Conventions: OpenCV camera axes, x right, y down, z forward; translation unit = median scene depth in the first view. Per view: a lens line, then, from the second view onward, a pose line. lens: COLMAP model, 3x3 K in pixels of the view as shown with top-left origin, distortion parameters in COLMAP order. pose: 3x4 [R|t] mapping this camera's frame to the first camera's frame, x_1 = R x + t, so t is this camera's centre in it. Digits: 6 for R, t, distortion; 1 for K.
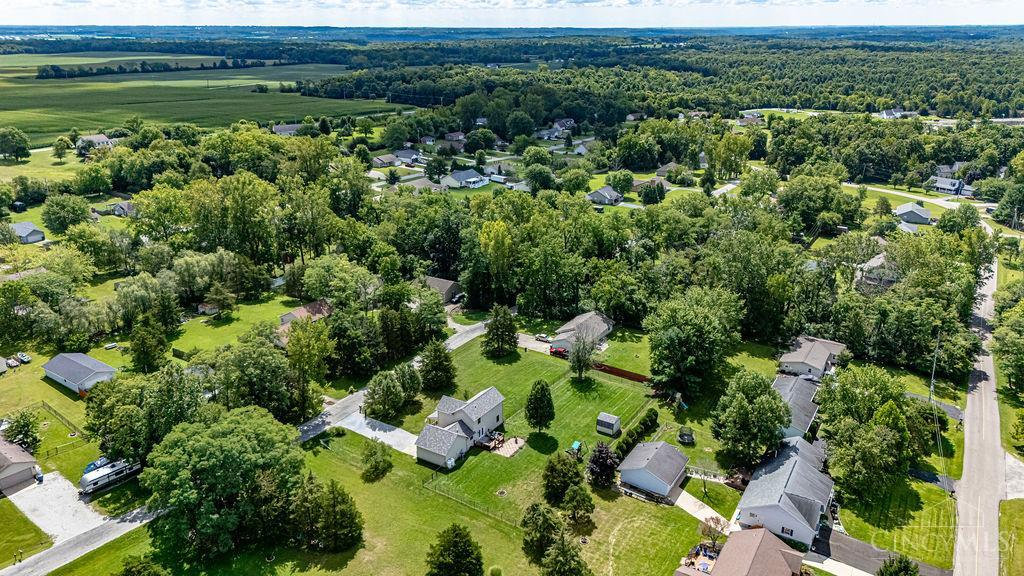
lens RADIAL K [[753.5, 0, 512.0], [0, 753.5, 288.0], [0, 0, 1]] dist [0.070487, -0.059998]
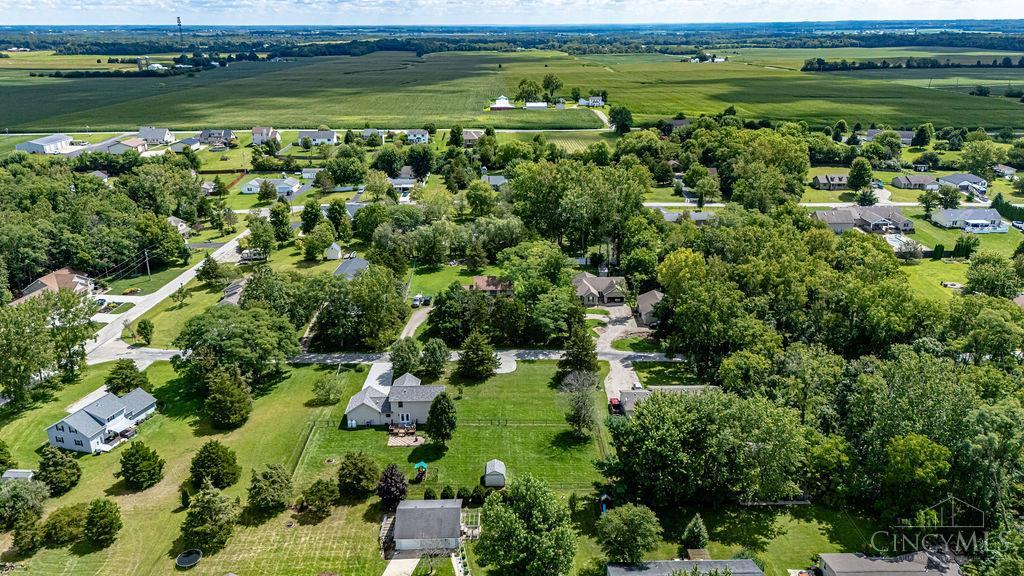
lens RADIAL K [[753.5, 0, 512.0], [0, 753.5, 288.0], [0, 0, 1]] dist [0.070487, -0.059998]
pose [[0.545149, 0.277940, -0.790925, 0.602151], [-0.272898, 0.950891, 0.146057, -0.125659], [0.792678, 0.136219, 0.594227, 0.354601]]
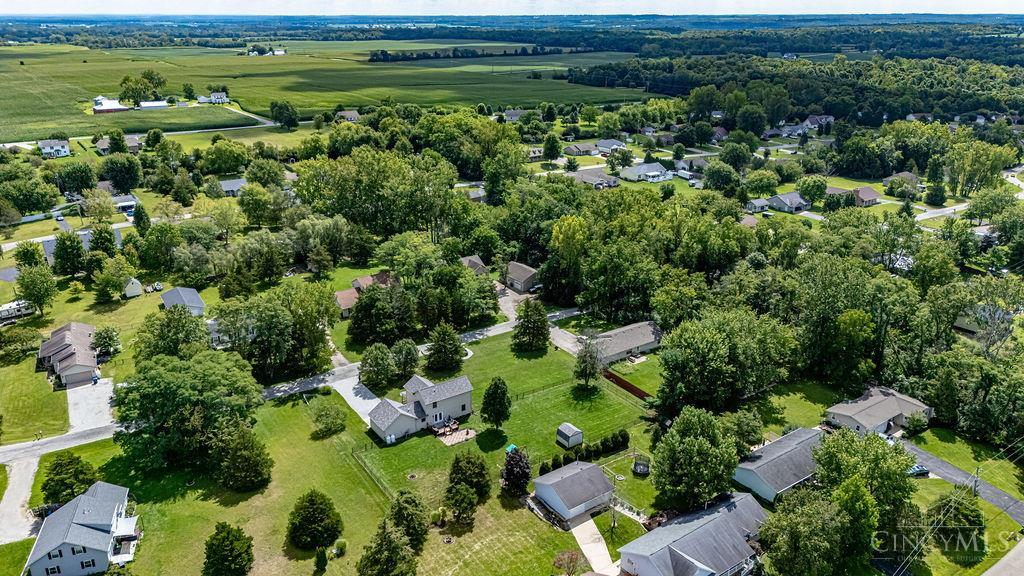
lens RADIAL K [[753.5, 0, 512.0], [0, 753.5, 288.0], [0, 0, 1]] dist [0.070487, -0.059998]
pose [[0.918526, 0.135312, -0.371485, 0.300138], [-0.130080, 0.990727, 0.039233, -0.024806], [0.373349, 0.012286, 0.927610, 0.069800]]
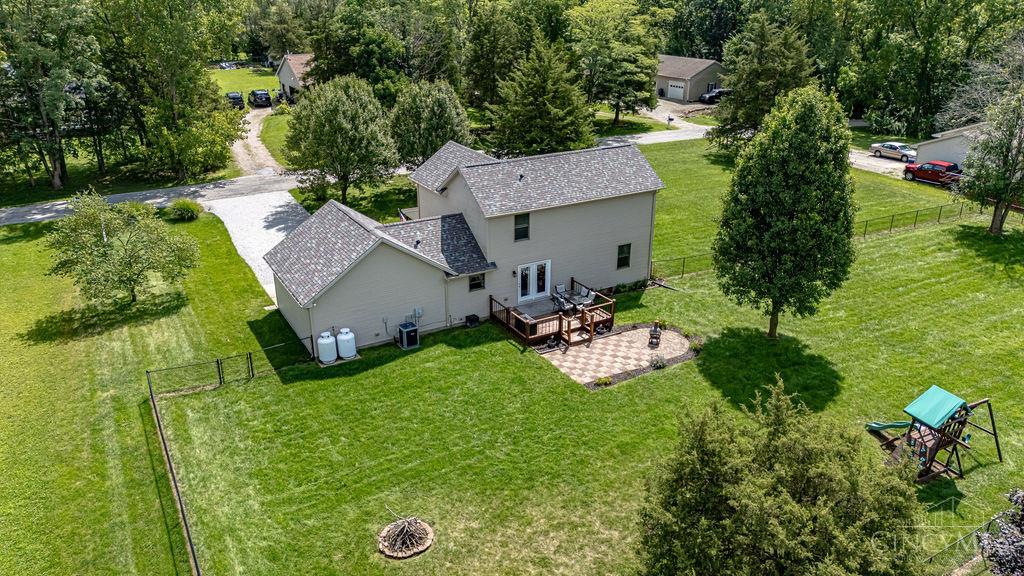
lens RADIAL K [[753.5, 0, 512.0], [0, 753.5, 288.0], [0, 0, 1]] dist [0.070487, -0.059998]
pose [[0.883866, 0.178311, -0.432419, 0.049779], [-0.158516, 0.983967, 0.081738, 0.129149], [0.440061, -0.003700, 0.897960, 0.565634]]
